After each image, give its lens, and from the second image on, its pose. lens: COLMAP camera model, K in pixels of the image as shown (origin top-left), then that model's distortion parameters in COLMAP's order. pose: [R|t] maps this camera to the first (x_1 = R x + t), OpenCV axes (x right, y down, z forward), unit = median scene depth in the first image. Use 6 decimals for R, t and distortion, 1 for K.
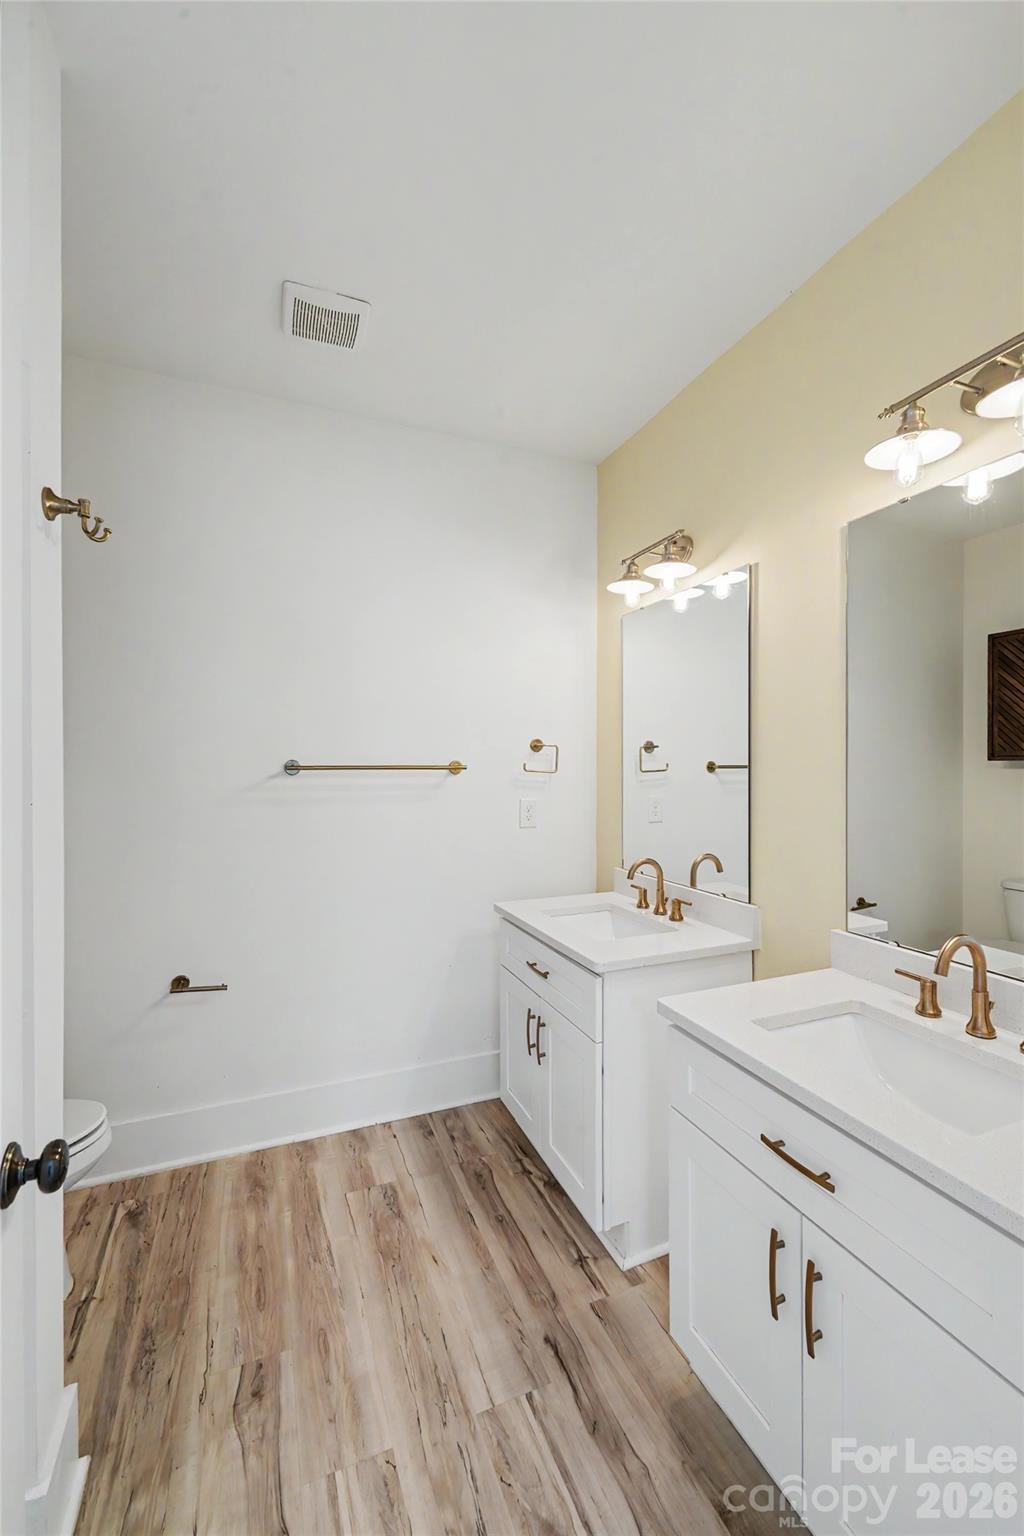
lens RADIAL K [[621.9, 0, 515.6], [0, 621.9, 776.1], [0, 0, 1]] dist [0.000404, -0.001360]
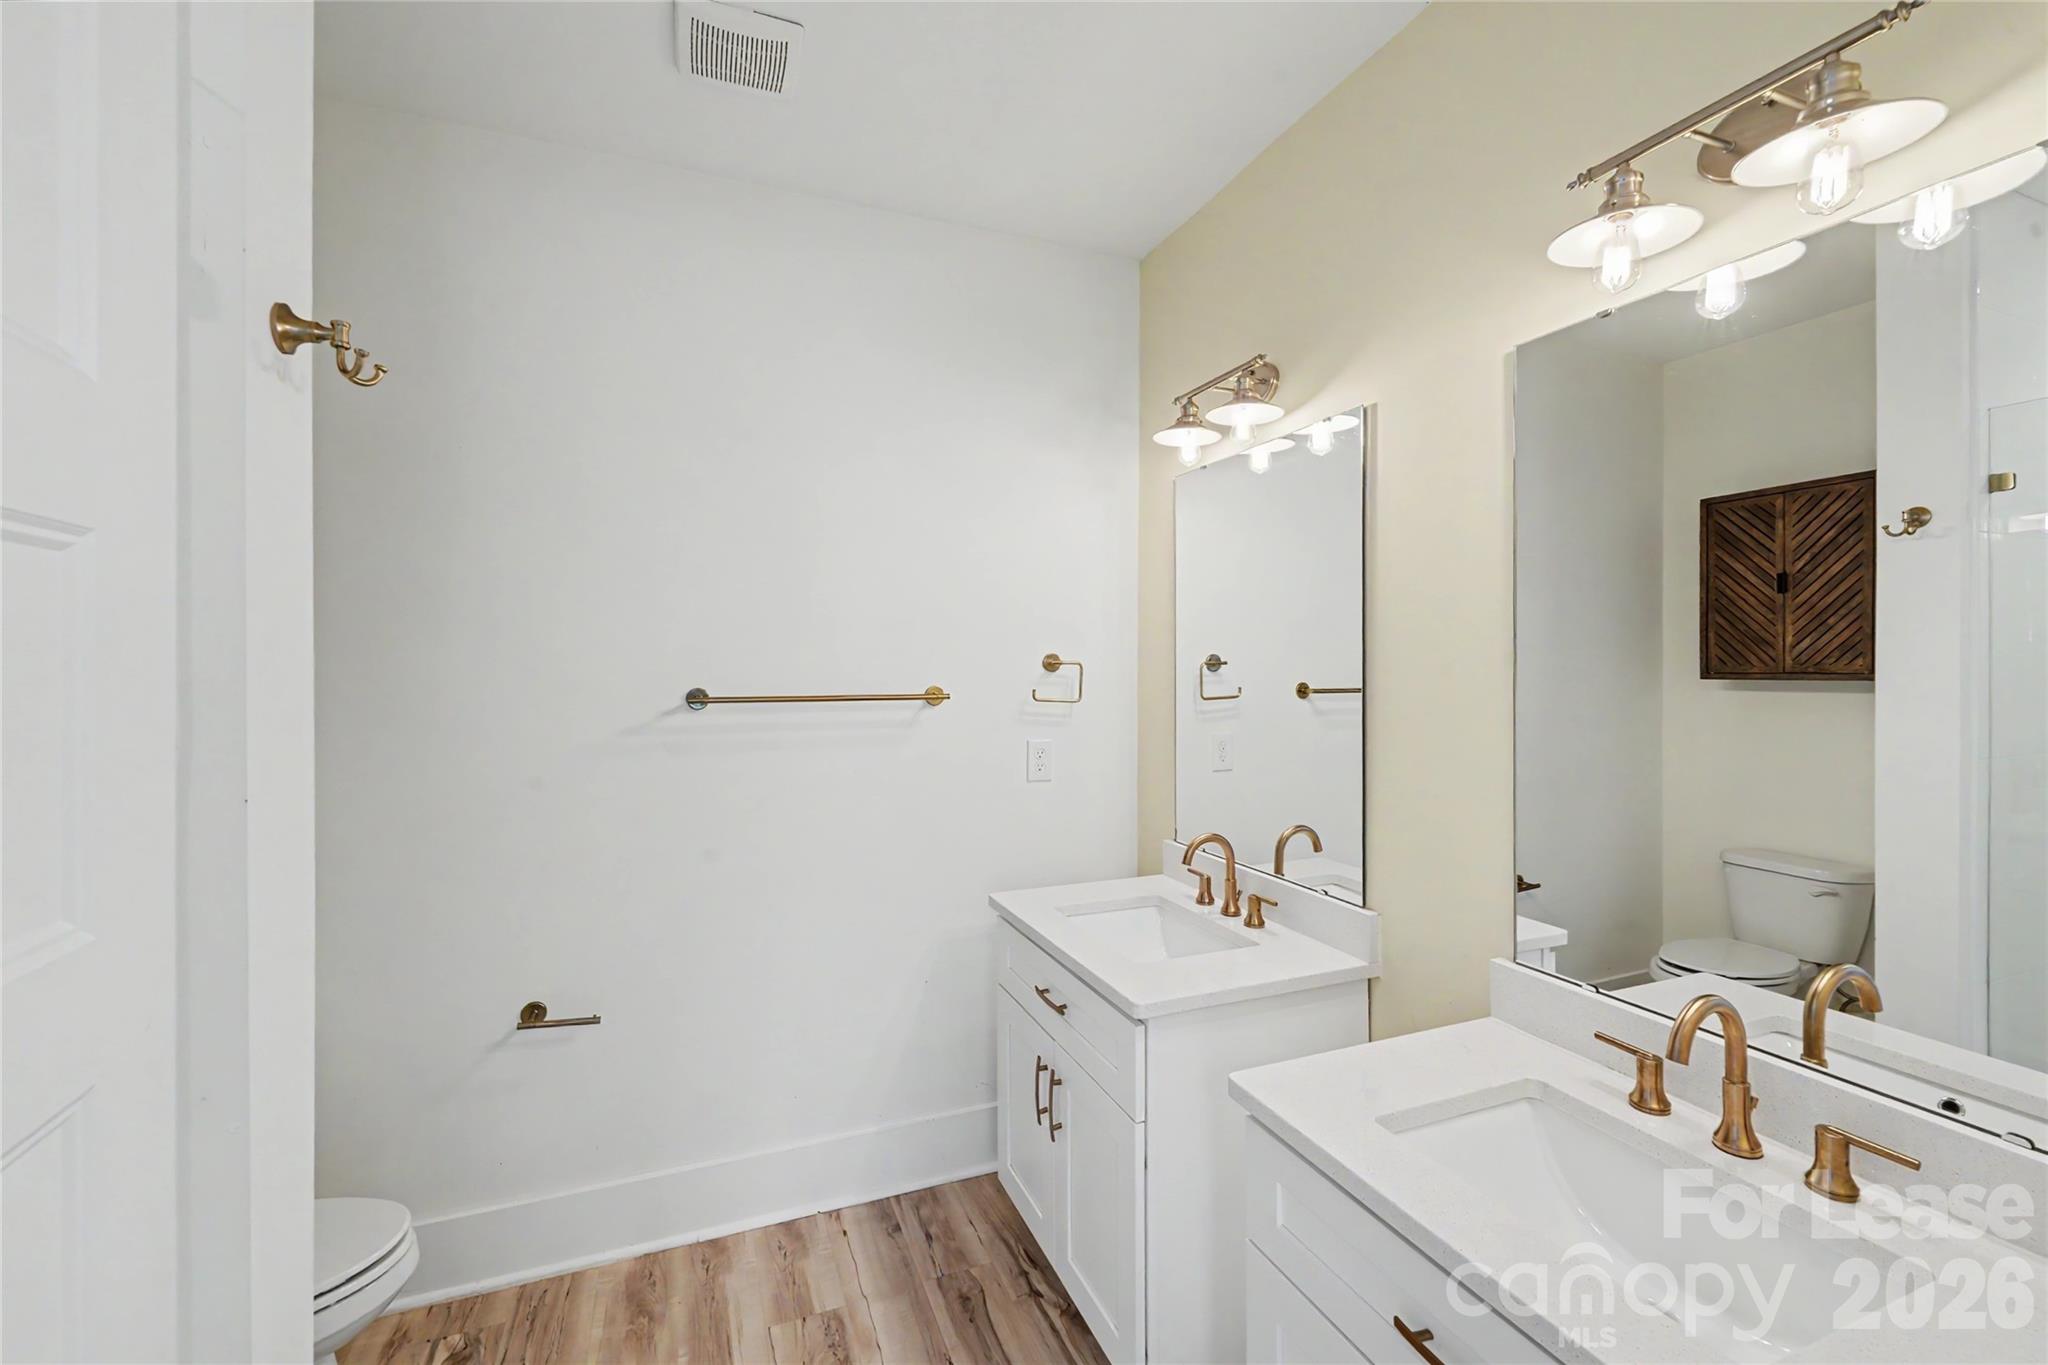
lens RADIAL K [[829.3, 0, 1021.9], [0, 829.3, 668.0], [0, 0, 1]] dist [0.000404, -0.001360]
pose [[0.999924, 0.000592, -0.012308, 0.014783], [-0.000643, 0.999991, -0.004124, -0.048745], [0.012305, 0.004132, 0.999916, 0.089155]]
